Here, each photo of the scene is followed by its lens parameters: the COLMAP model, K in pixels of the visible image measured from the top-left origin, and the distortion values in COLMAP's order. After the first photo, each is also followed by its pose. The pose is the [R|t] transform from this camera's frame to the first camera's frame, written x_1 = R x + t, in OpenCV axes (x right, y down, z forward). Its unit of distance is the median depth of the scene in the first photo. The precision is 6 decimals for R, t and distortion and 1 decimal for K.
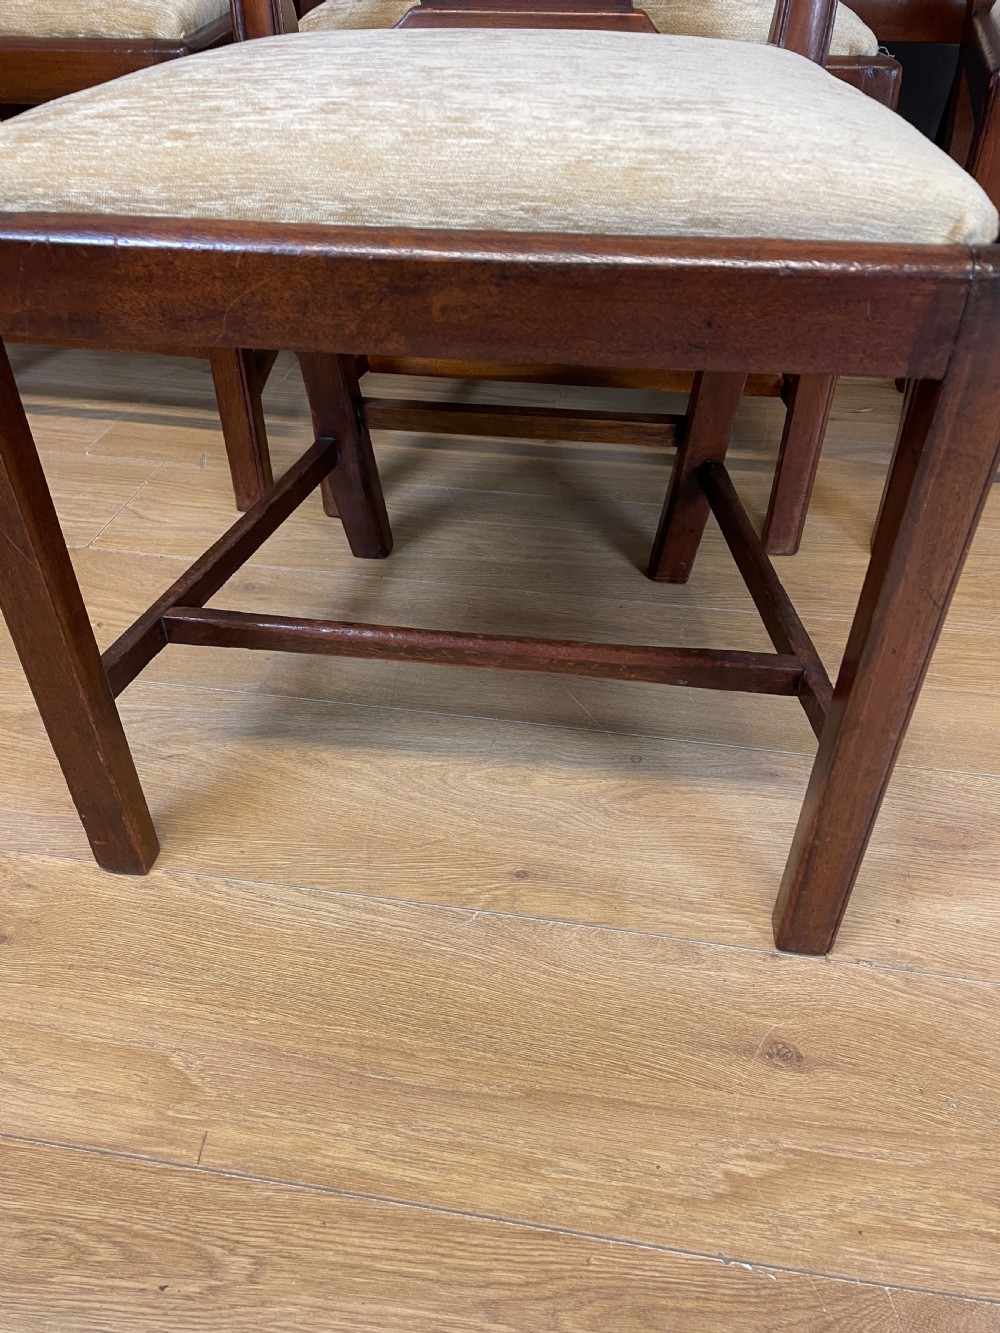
lens RADIAL K [[1014.5, 0, 498.6], [0, 1014.5, 669.3], [0, 0, 1]] dist [0.089928, -0.115091]
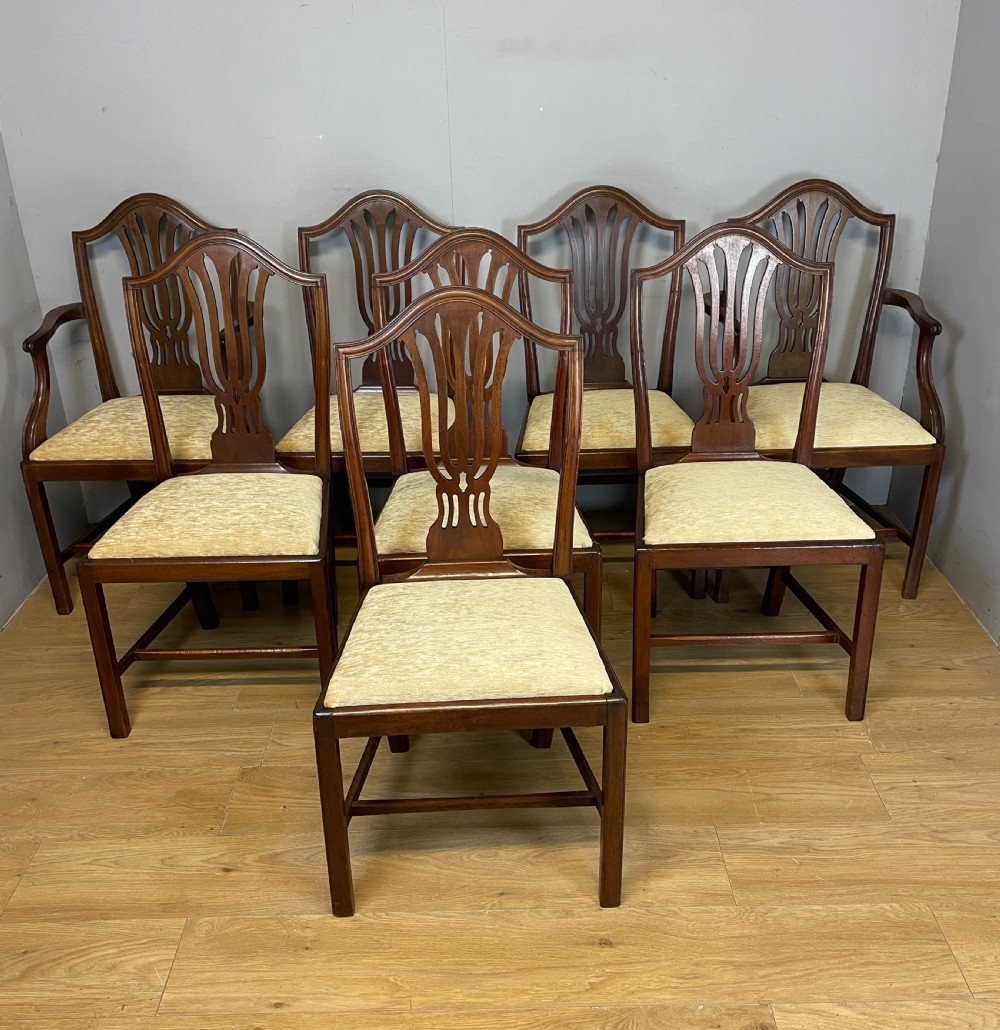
lens RADIAL K [[1050.3, 0, 502.1], [0, 1050.3, 468.0], [0, 0, 1]] dist [0.044540, 0.000000]
pose [[0.985023, -0.087792, 0.148398, -0.289498], [0.121816, 0.963446, -0.238605, -0.200472], [-0.122026, 0.253108, 0.959711, -1.892319]]
